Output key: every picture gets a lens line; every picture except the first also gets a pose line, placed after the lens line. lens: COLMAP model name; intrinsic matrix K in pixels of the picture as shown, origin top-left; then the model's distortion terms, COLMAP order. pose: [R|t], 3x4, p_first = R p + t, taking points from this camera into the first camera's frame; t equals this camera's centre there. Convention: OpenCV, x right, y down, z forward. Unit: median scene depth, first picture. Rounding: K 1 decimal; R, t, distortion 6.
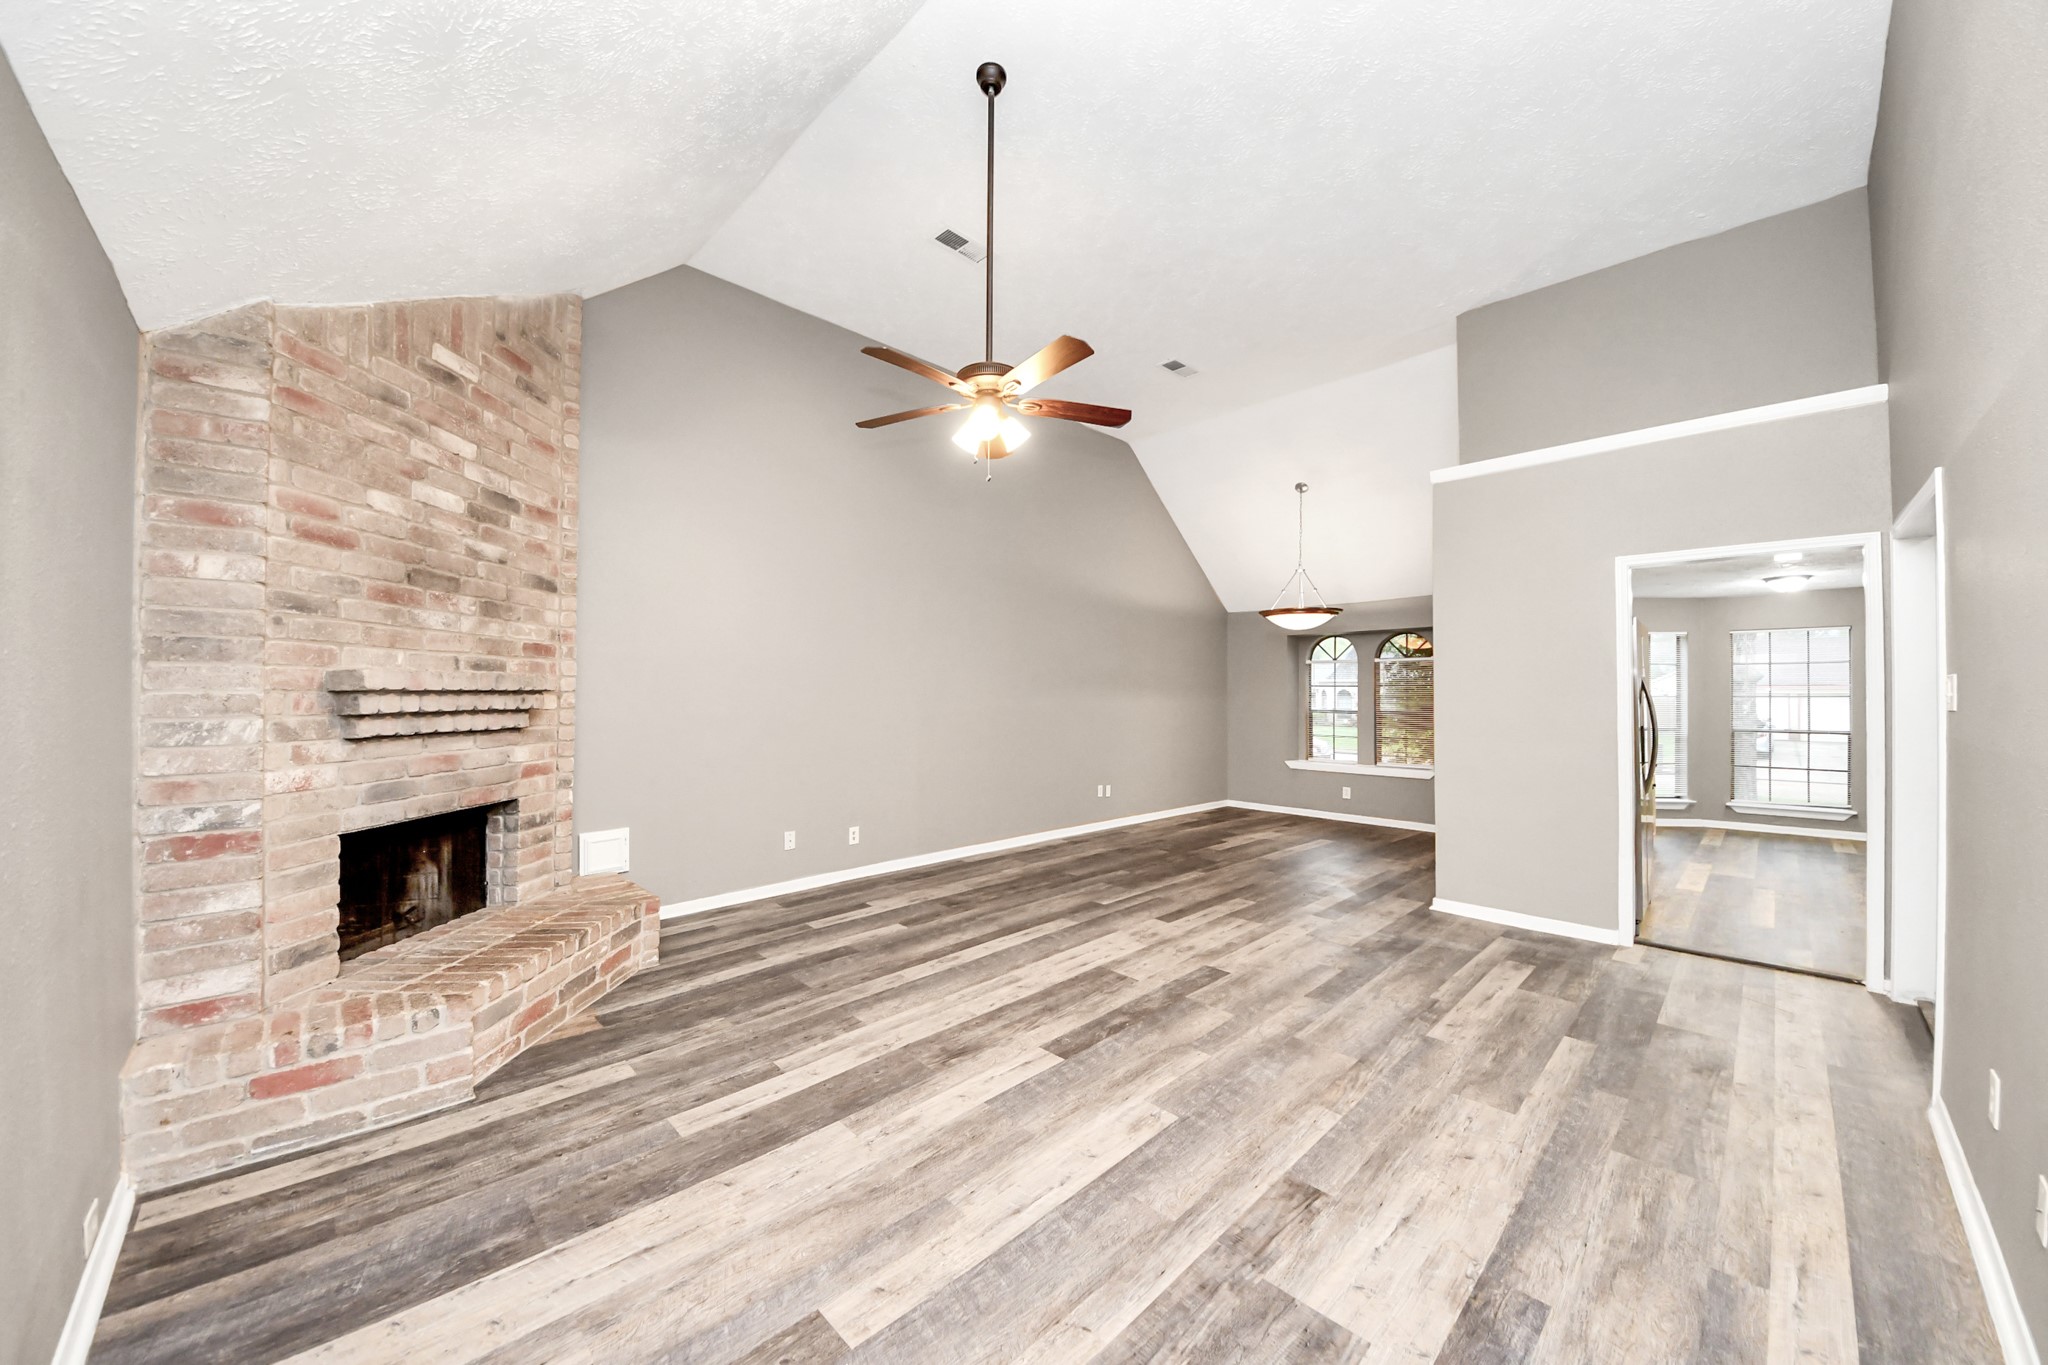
lens RADIAL K [[760.3, 0, 1049.4], [0, 760.3, 680.5], [0, 0, 1]] dist [0.016720, -0.003324]
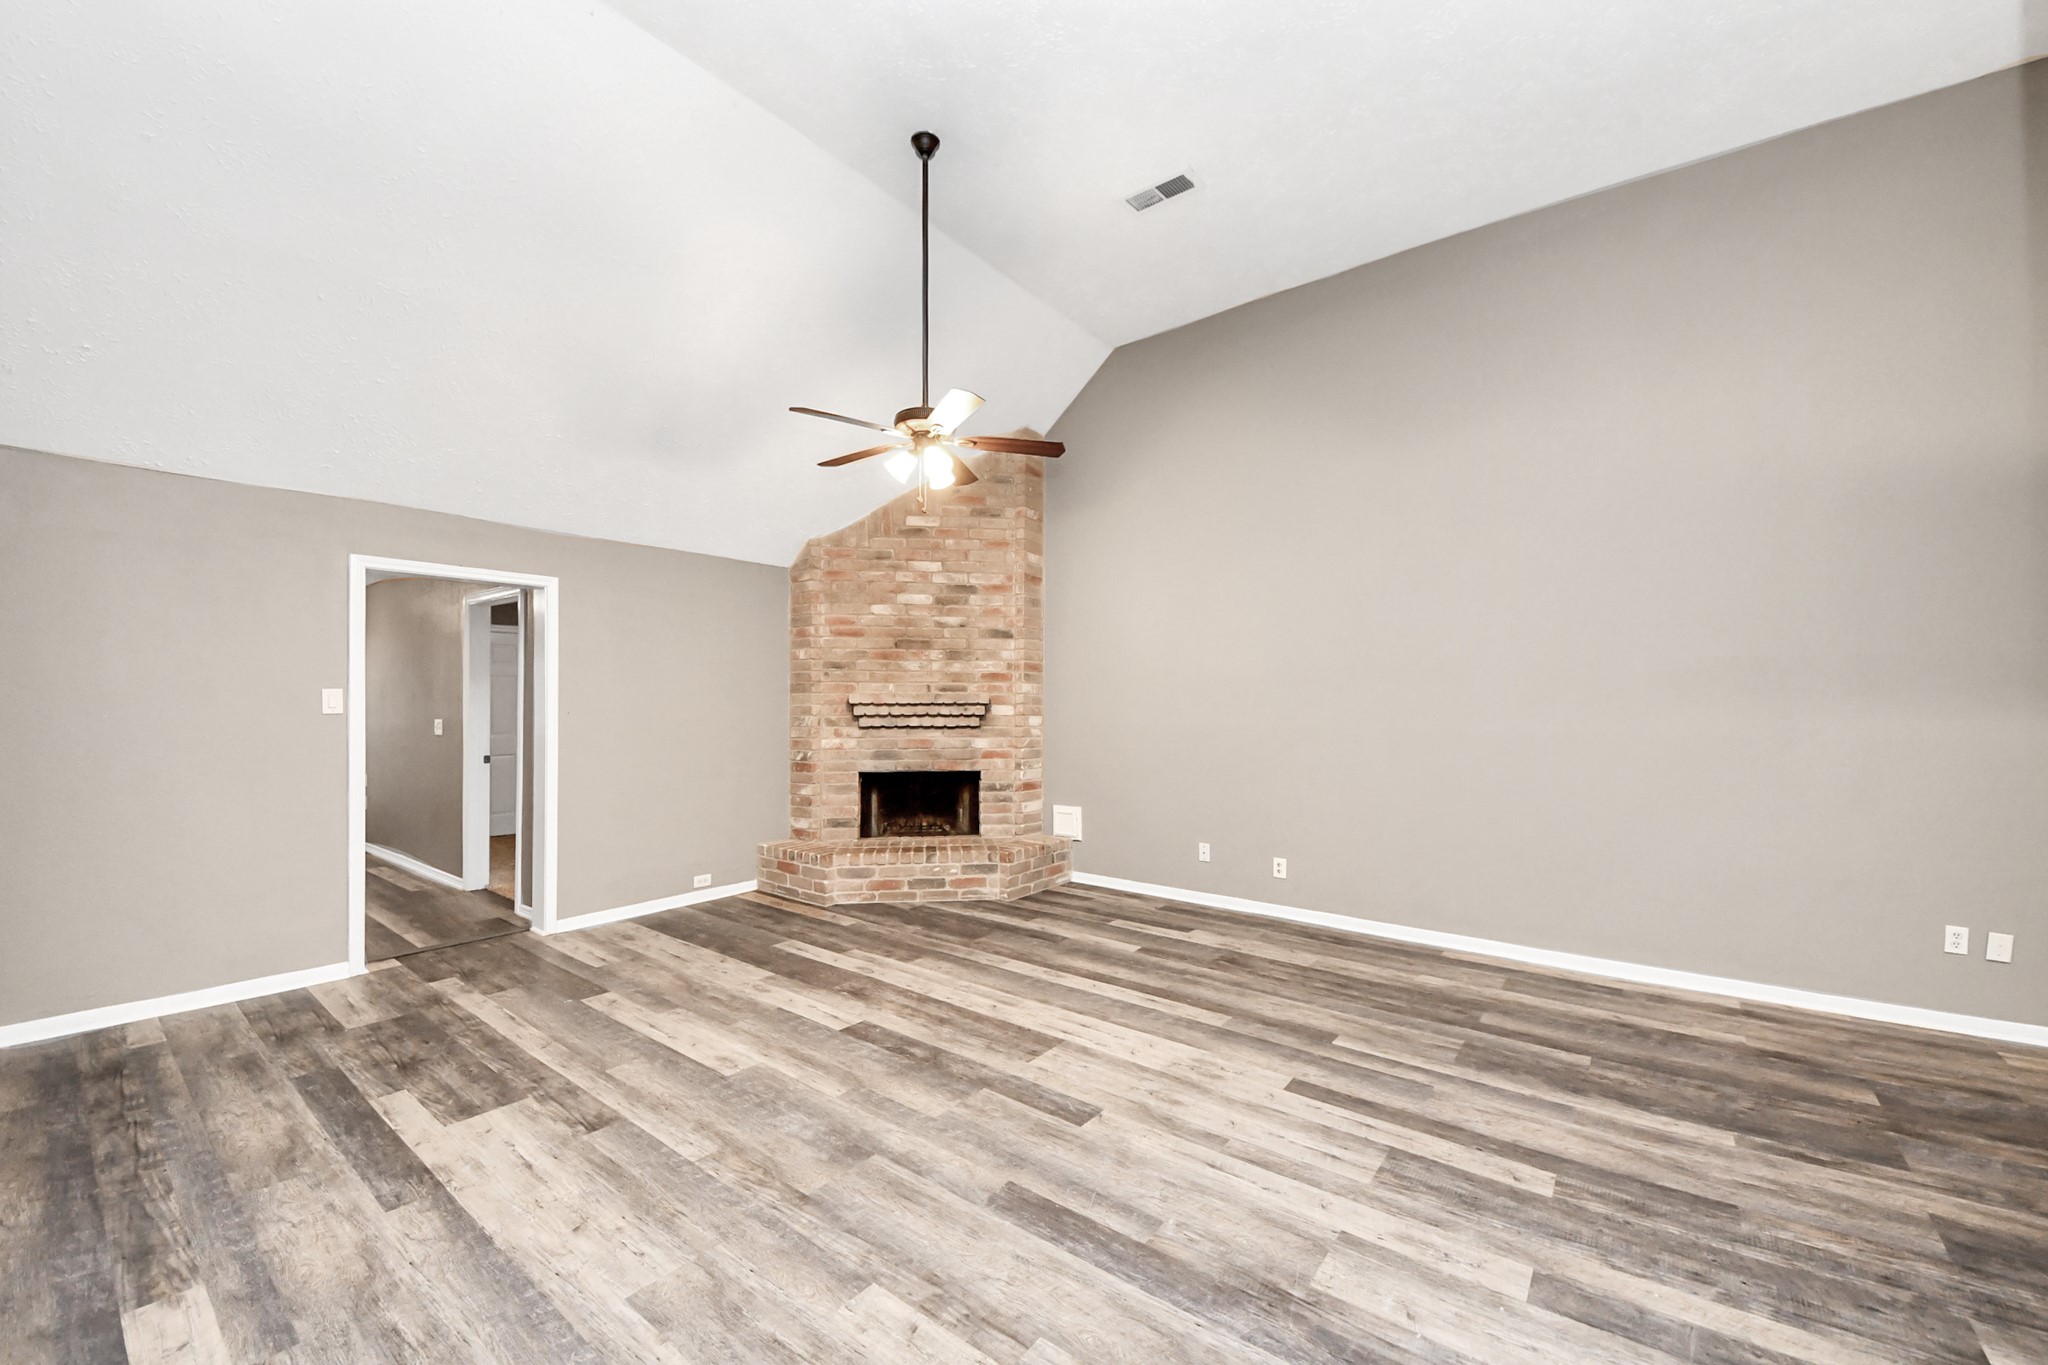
lens RADIAL K [[760.3, 0, 958.4], [0, 760.3, 695.1], [0, 0, 1]] dist [0.016720, -0.003324]
pose [[0.083736, -0.008634, -0.996451, 1.067777], [0.014413, 0.999868, -0.007453, 0.007217], [0.996384, -0.013738, 0.083849, 0.992220]]
